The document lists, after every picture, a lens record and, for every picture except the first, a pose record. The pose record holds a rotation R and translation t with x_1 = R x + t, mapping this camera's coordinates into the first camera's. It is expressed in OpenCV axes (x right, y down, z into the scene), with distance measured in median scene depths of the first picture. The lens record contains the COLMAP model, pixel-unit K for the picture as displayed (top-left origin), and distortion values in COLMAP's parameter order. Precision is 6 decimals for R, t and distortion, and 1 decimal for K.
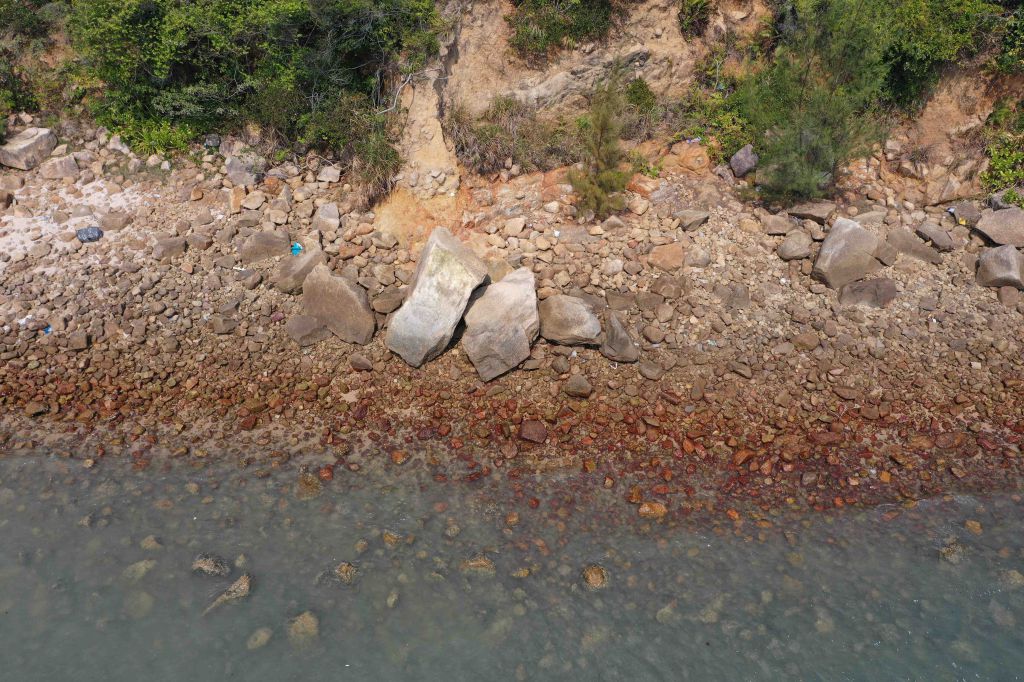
lens RADIAL K [[814.9, 0, 512.0], [0, 814.9, 341.0], [0, 0, 1]] dist [0.011790, -0.000479]
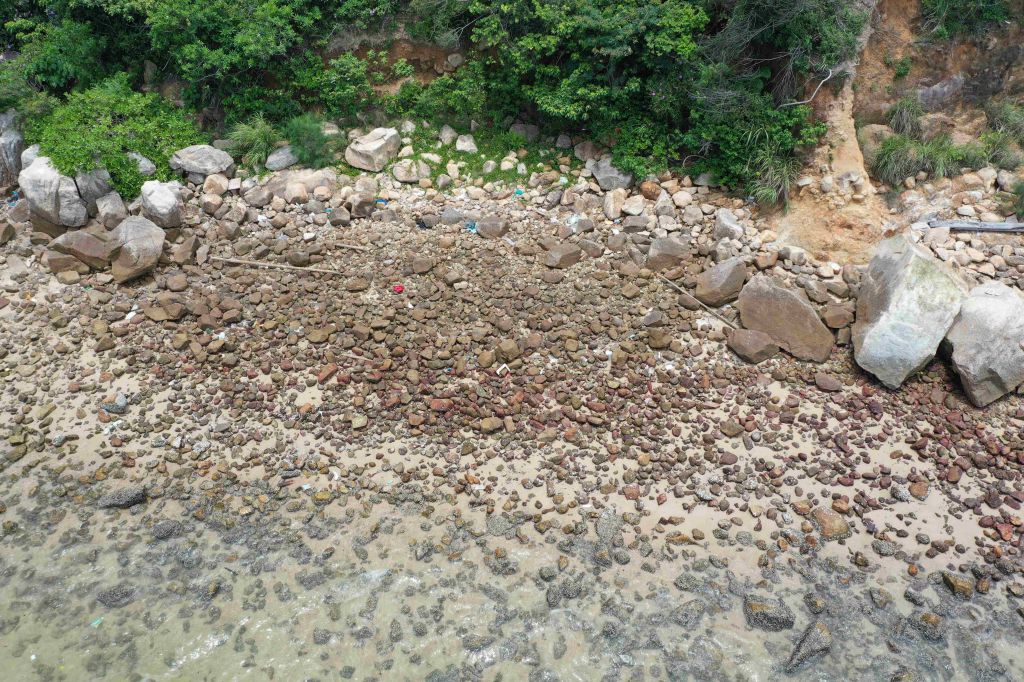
lens RADIAL K [[814.9, 0, 512.0], [0, 814.9, 341.0], [0, 0, 1]] dist [0.011790, -0.000479]
pose [[0.999151, 0.016147, -0.037902, -0.447430], [-0.016662, 0.999773, -0.013314, -0.002133], [0.037678, 0.013934, 0.999193, 0.066824]]
